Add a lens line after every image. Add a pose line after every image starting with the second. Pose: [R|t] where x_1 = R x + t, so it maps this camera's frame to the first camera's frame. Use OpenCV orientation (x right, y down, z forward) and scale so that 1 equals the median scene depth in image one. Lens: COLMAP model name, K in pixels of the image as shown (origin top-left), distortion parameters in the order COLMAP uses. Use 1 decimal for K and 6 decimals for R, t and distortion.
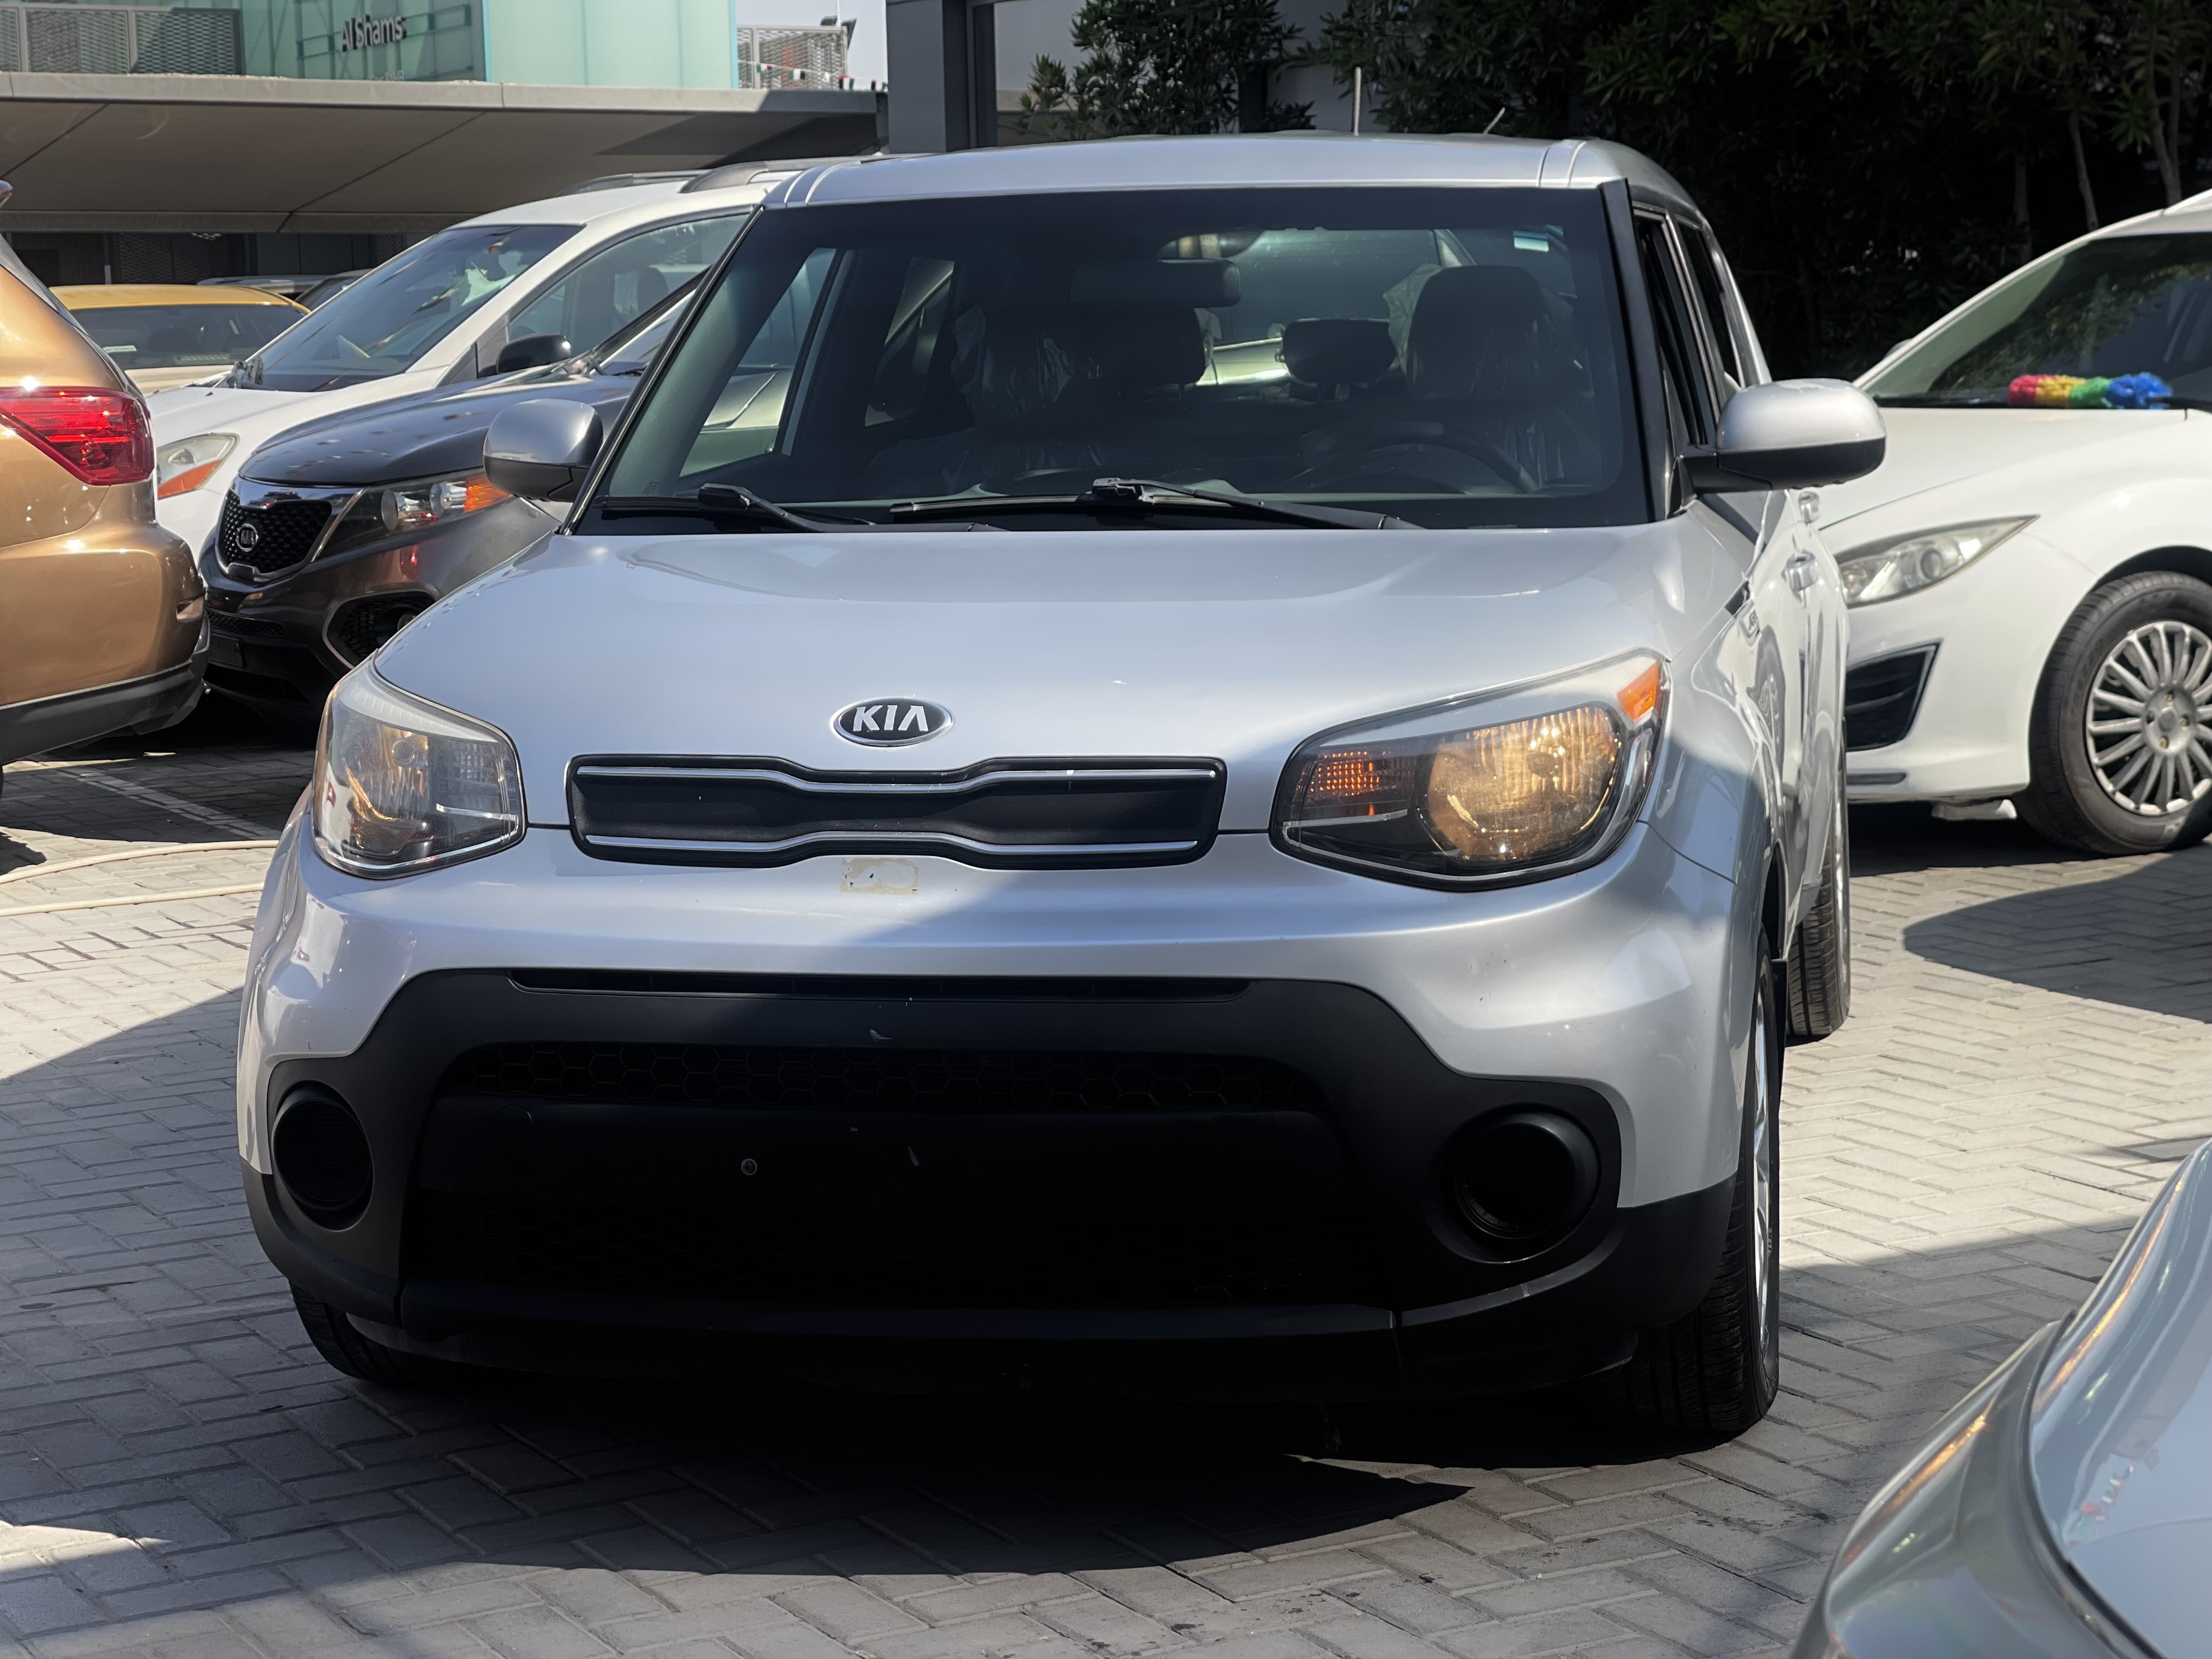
lens RADIAL K [[4117.1, 0, 1090.0], [0, 4117.1, 837.2], [0, 0, 1]] dist [0.196472, 0.000000]
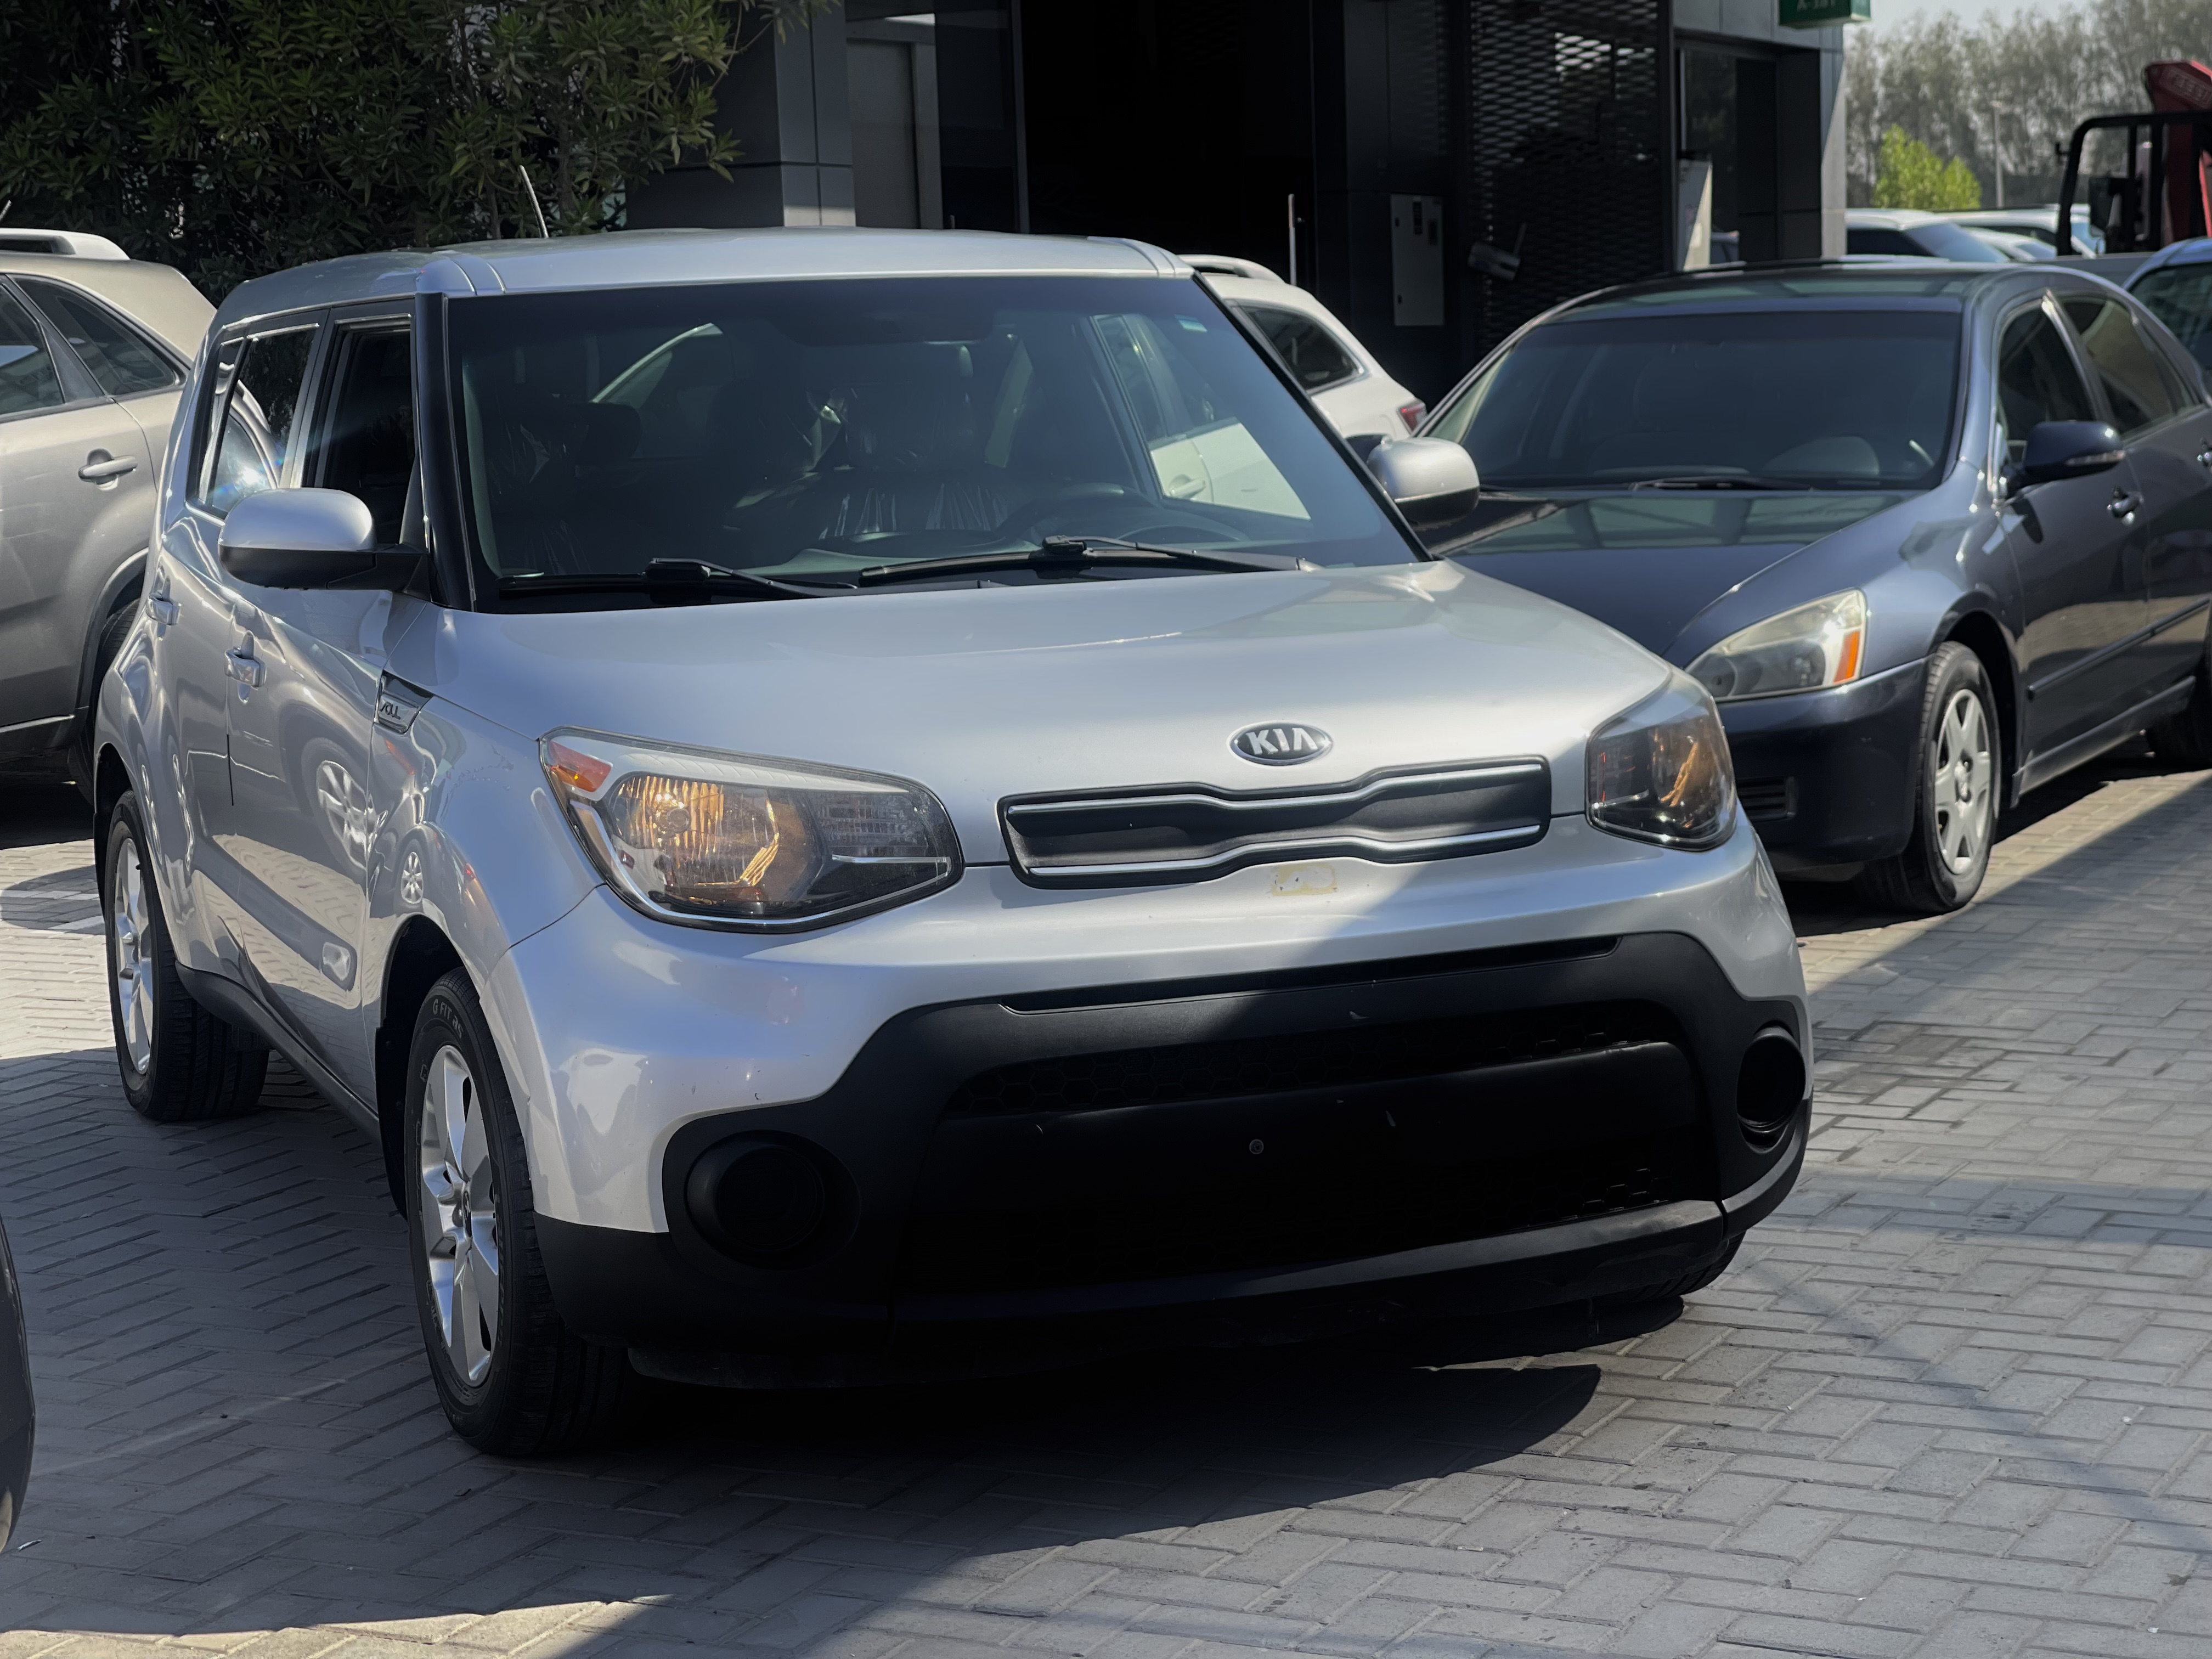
lens RADIAL K [[4117.1, 0, 1087.3], [0, 4117.1, 839.9], [0, 0, 1]] dist [0.196472, 0.000000]
pose [[0.827752, -0.076741, 0.555822, -0.703418], [0.090294, 0.995911, 0.003034, -0.009678], [-0.553782, 0.047676, 0.831296, 0.091555]]
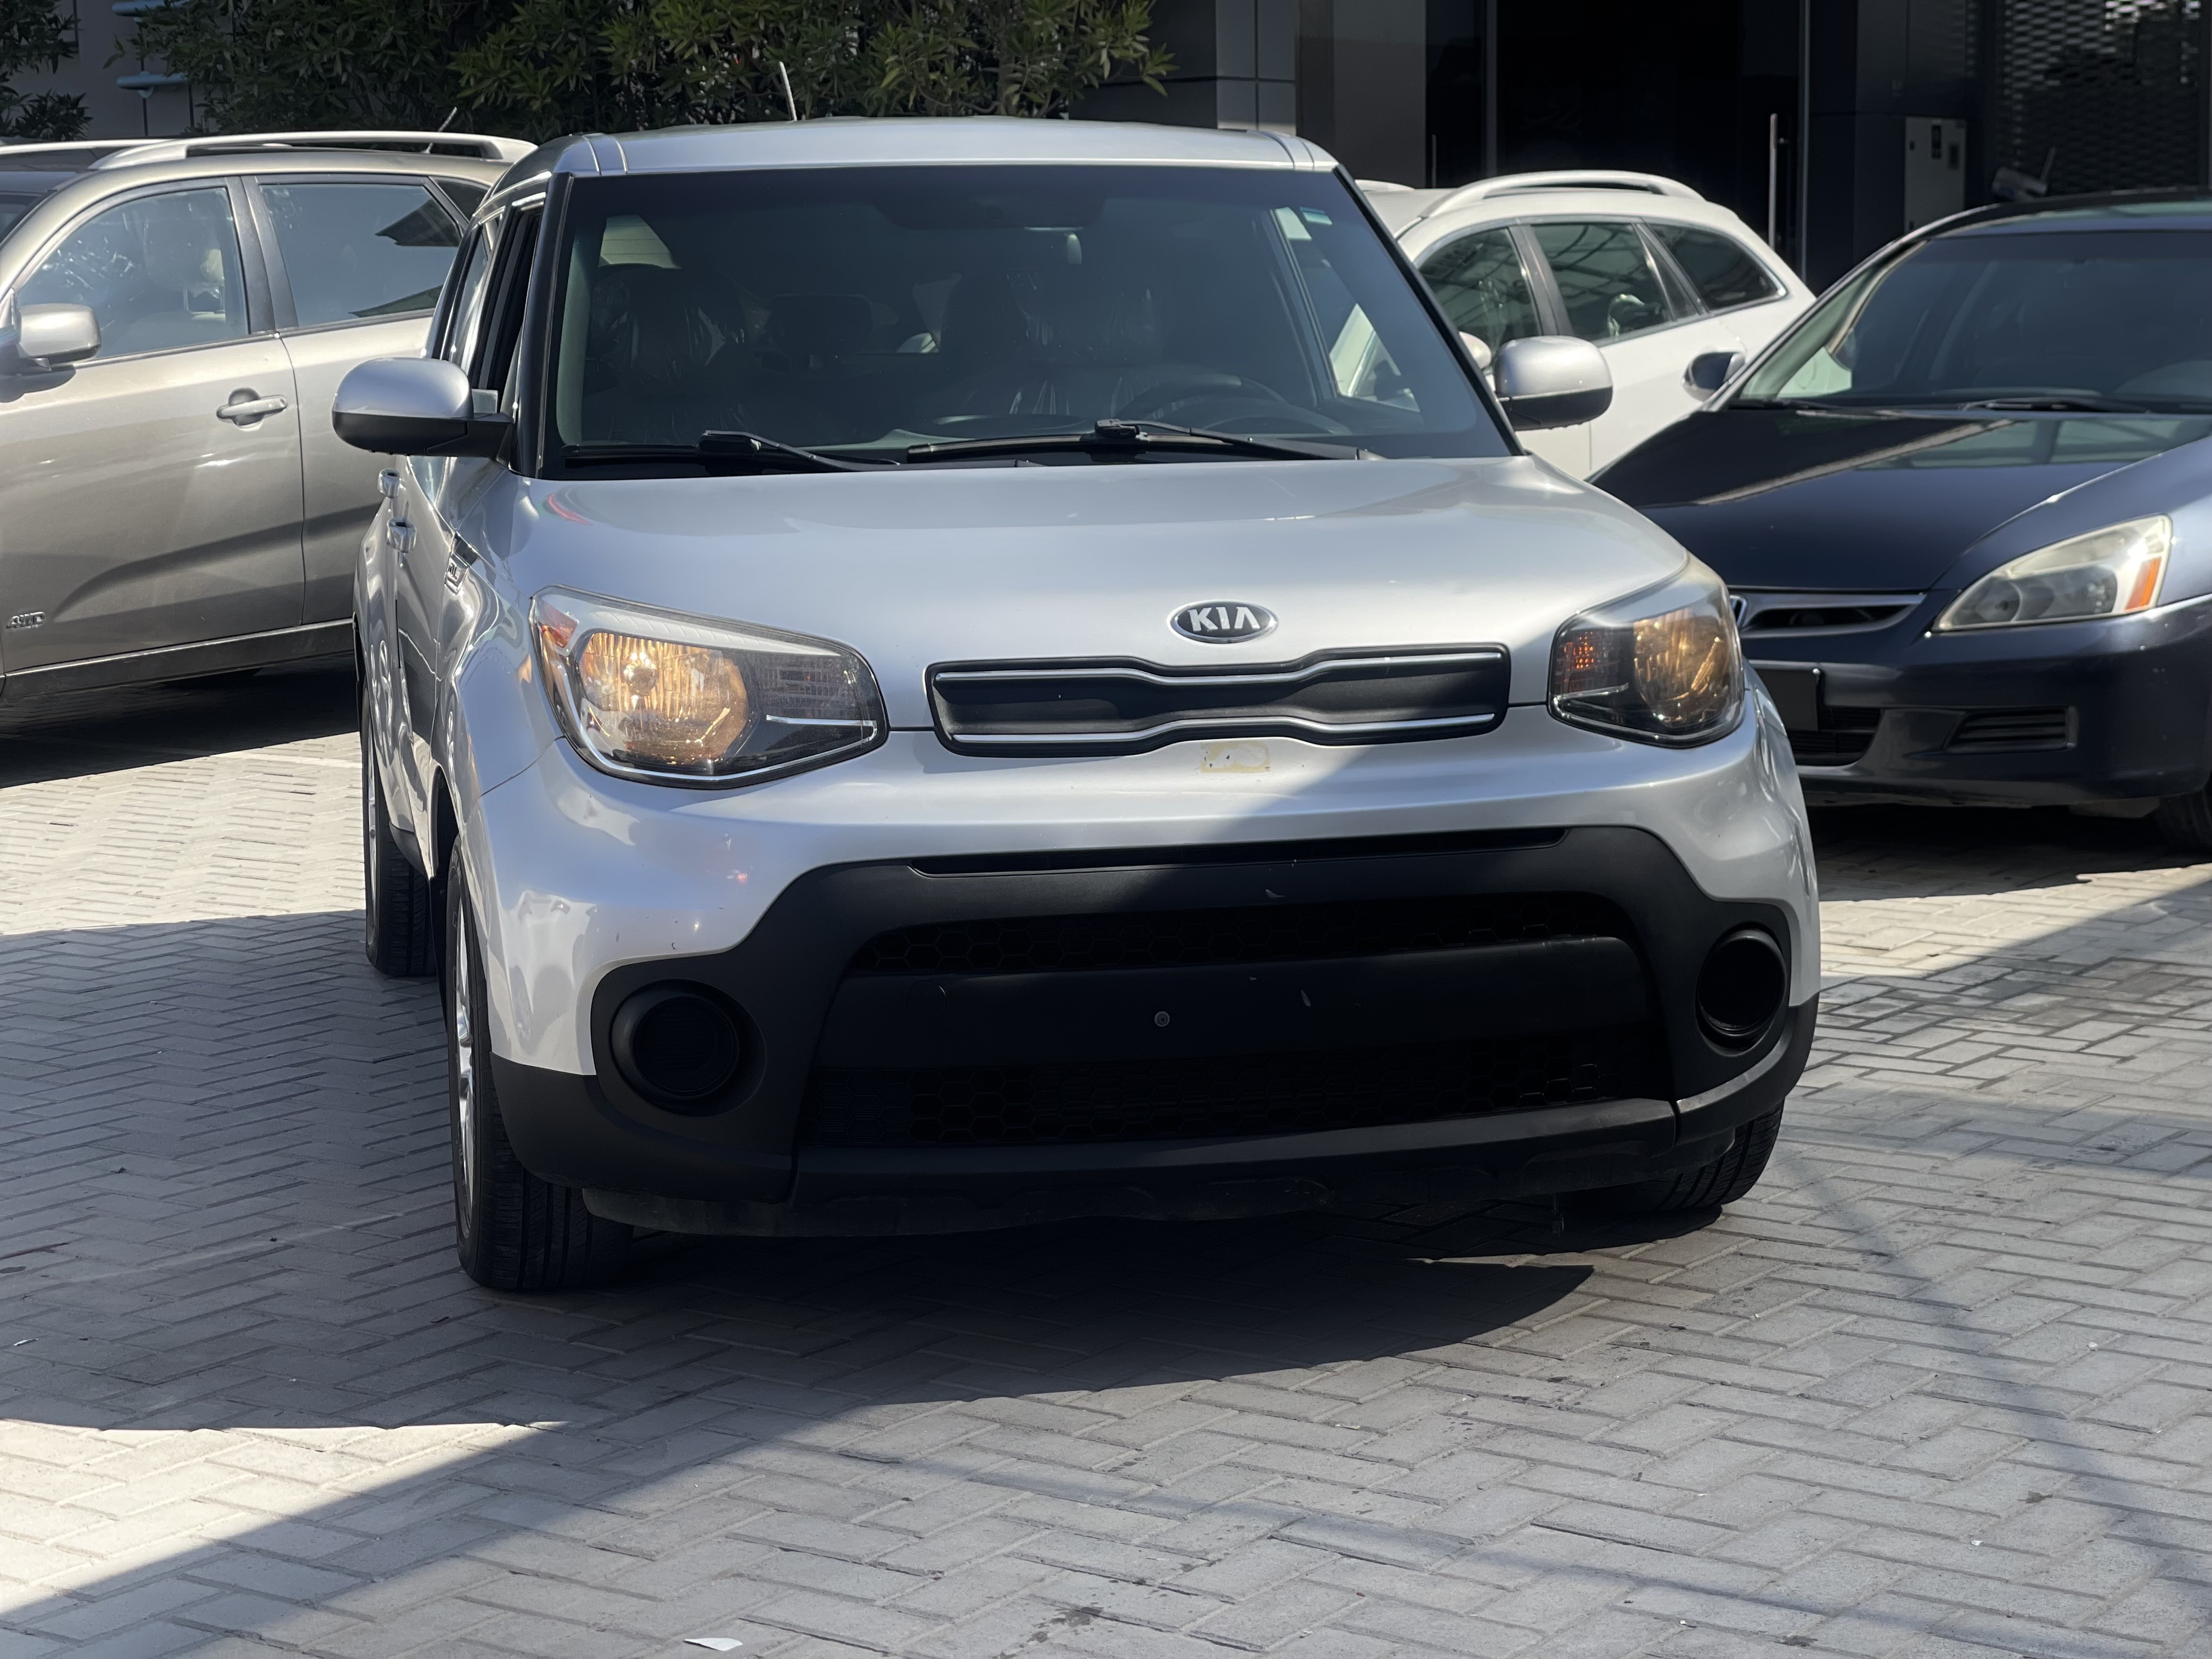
lens RADIAL K [[4117.1, 0, 1090.8], [0, 4117.1, 826.5], [0, 0, 1]] dist [0.196472, 0.000000]
pose [[0.908113, -0.048697, 0.415883, -0.541546], [0.052074, 0.998638, 0.003226, 0.022099], [-0.415474, 0.018727, 0.909412, -0.012919]]
